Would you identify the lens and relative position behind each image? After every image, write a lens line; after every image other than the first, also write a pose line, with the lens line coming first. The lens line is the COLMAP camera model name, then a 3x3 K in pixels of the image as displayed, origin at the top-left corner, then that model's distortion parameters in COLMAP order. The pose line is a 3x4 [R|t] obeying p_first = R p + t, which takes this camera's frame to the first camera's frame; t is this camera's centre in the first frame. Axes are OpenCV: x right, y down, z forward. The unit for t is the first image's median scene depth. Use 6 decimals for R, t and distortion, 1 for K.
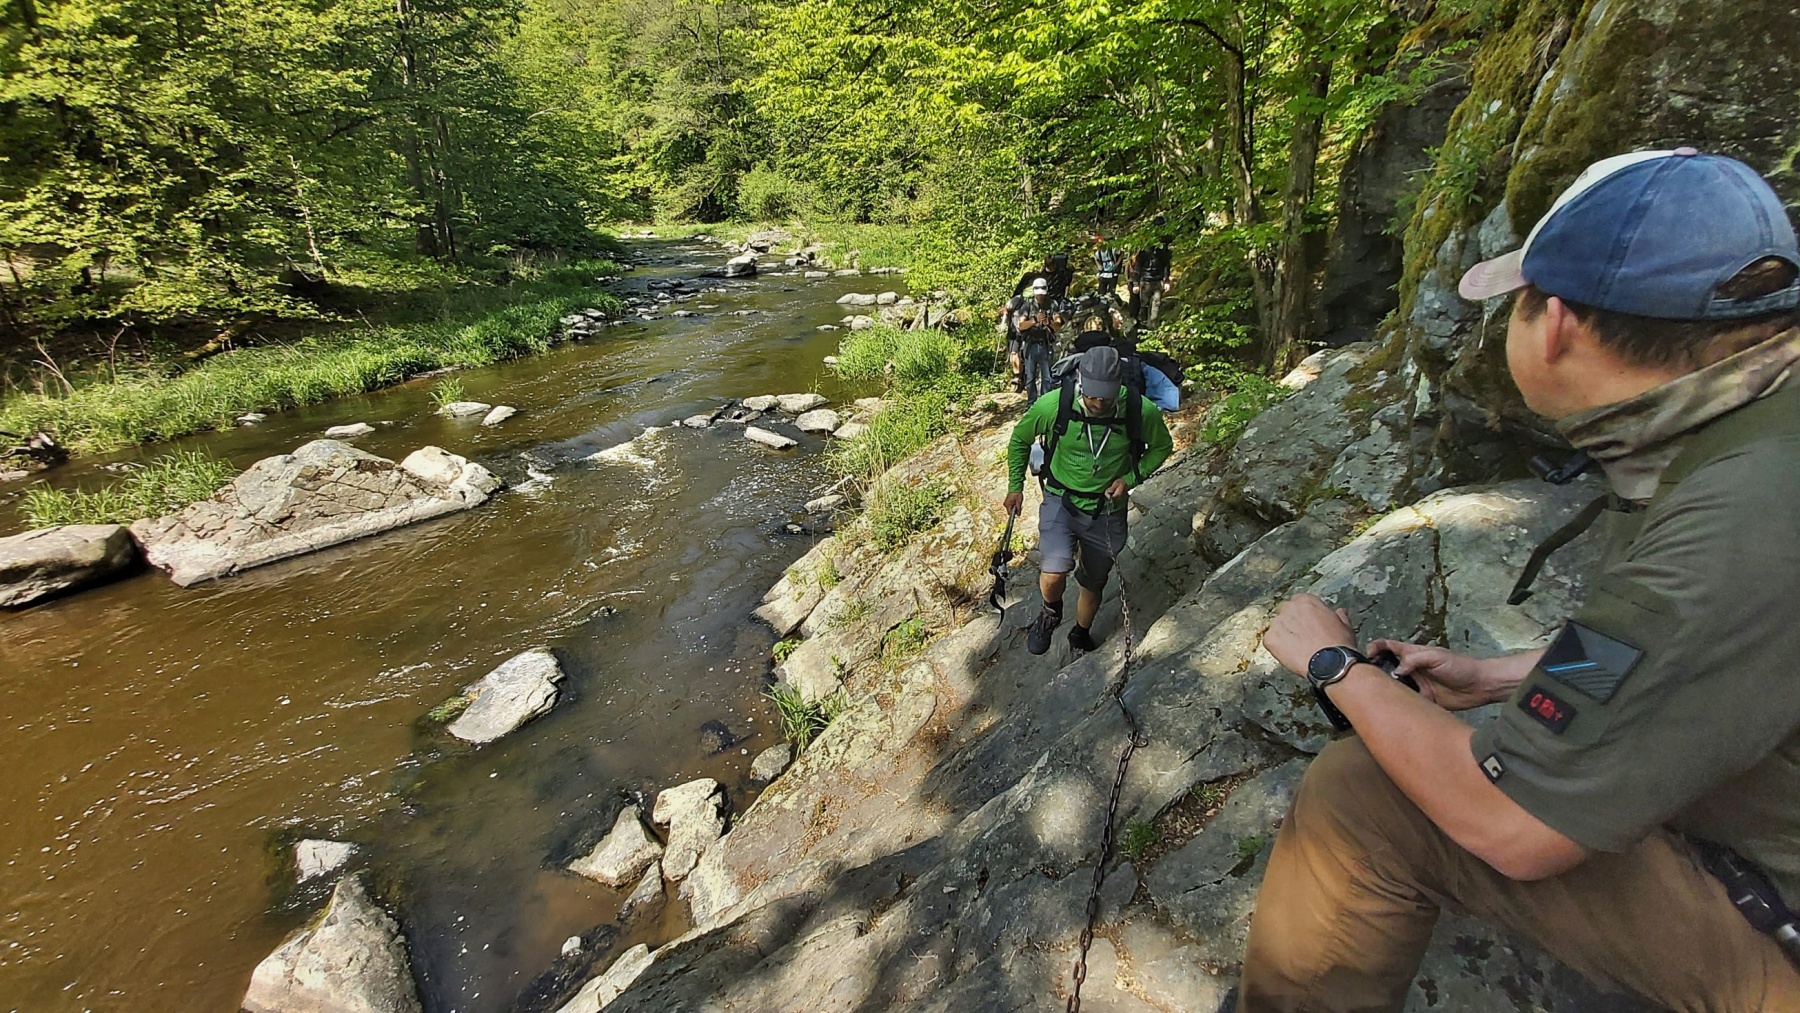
lens RADIAL K [[706.1, 0, 900.0], [0, 706.1, 506.5], [0, 0, 1]] dist [0.014681, 0.000074]
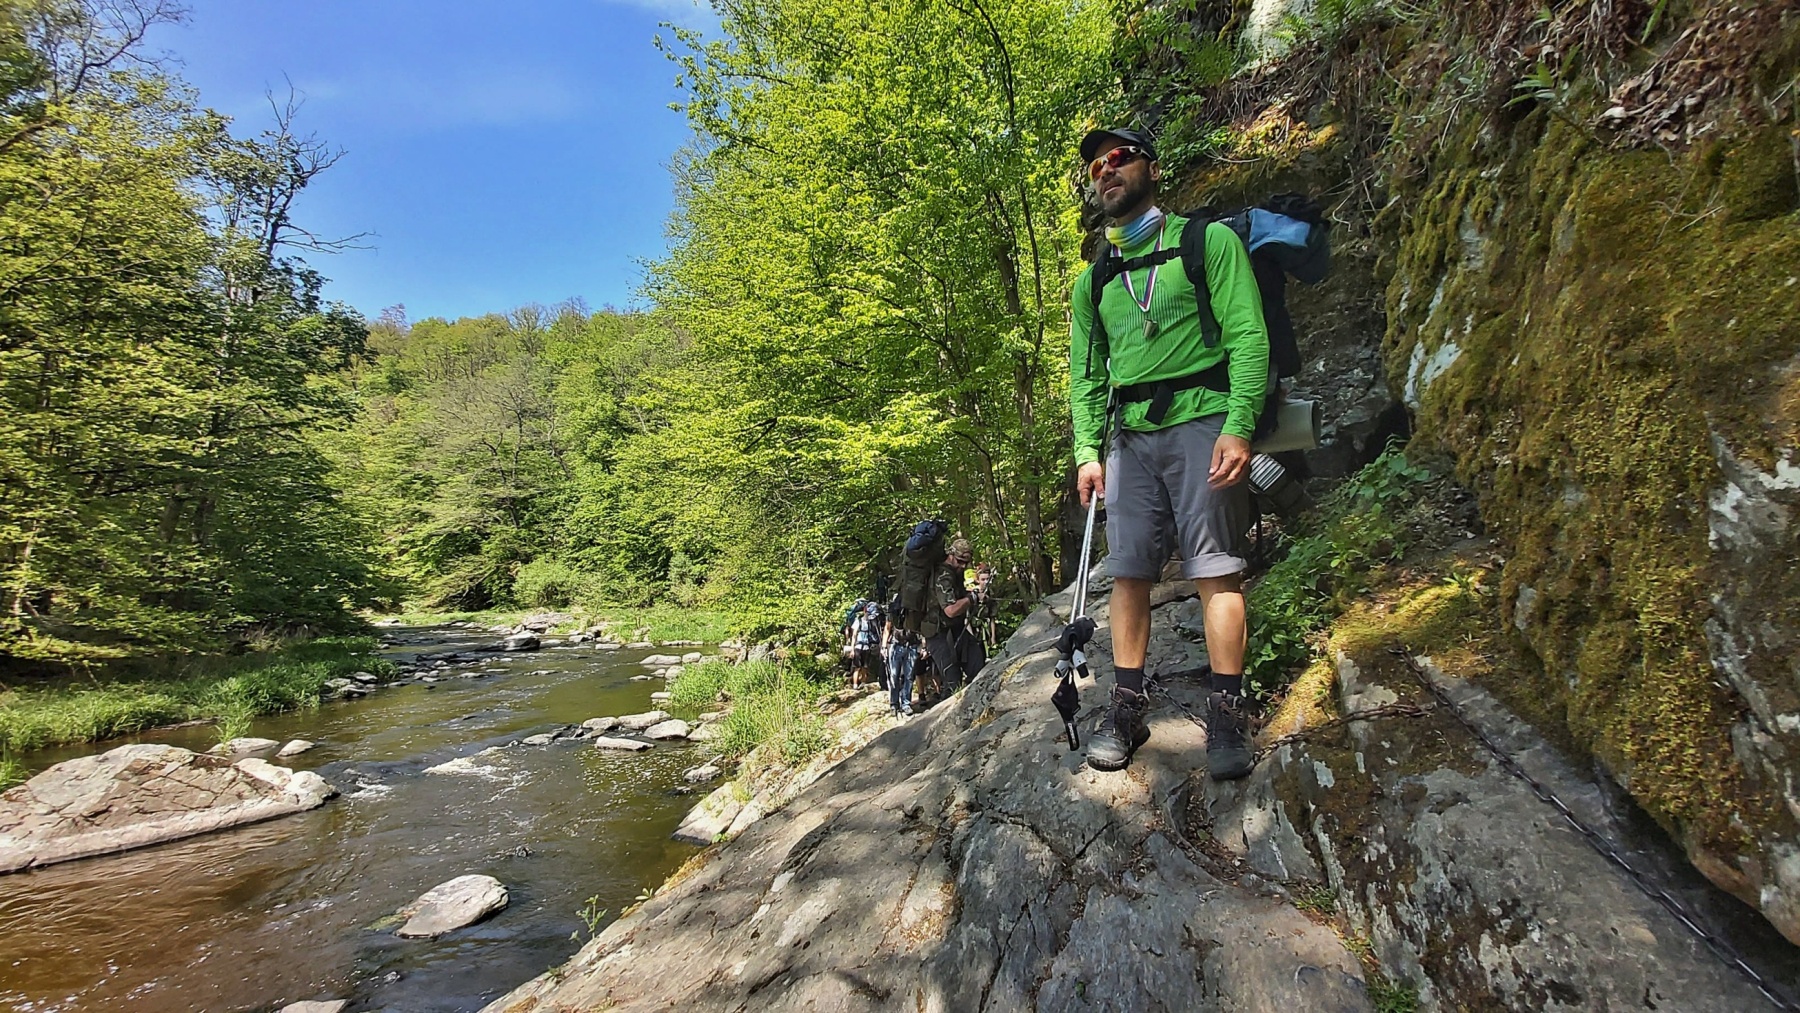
lens RADIAL K [[688.8, 0, 900.0], [0, 688.8, 506.5], [0, 0, 1]] dist [-0.000696, -0.000231]
pose [[0.953314, 0.052177, 0.297440, -0.103654], [0.106408, 0.863747, -0.492562, 0.131268], [-0.282614, 0.501216, 0.817870, -0.117731]]
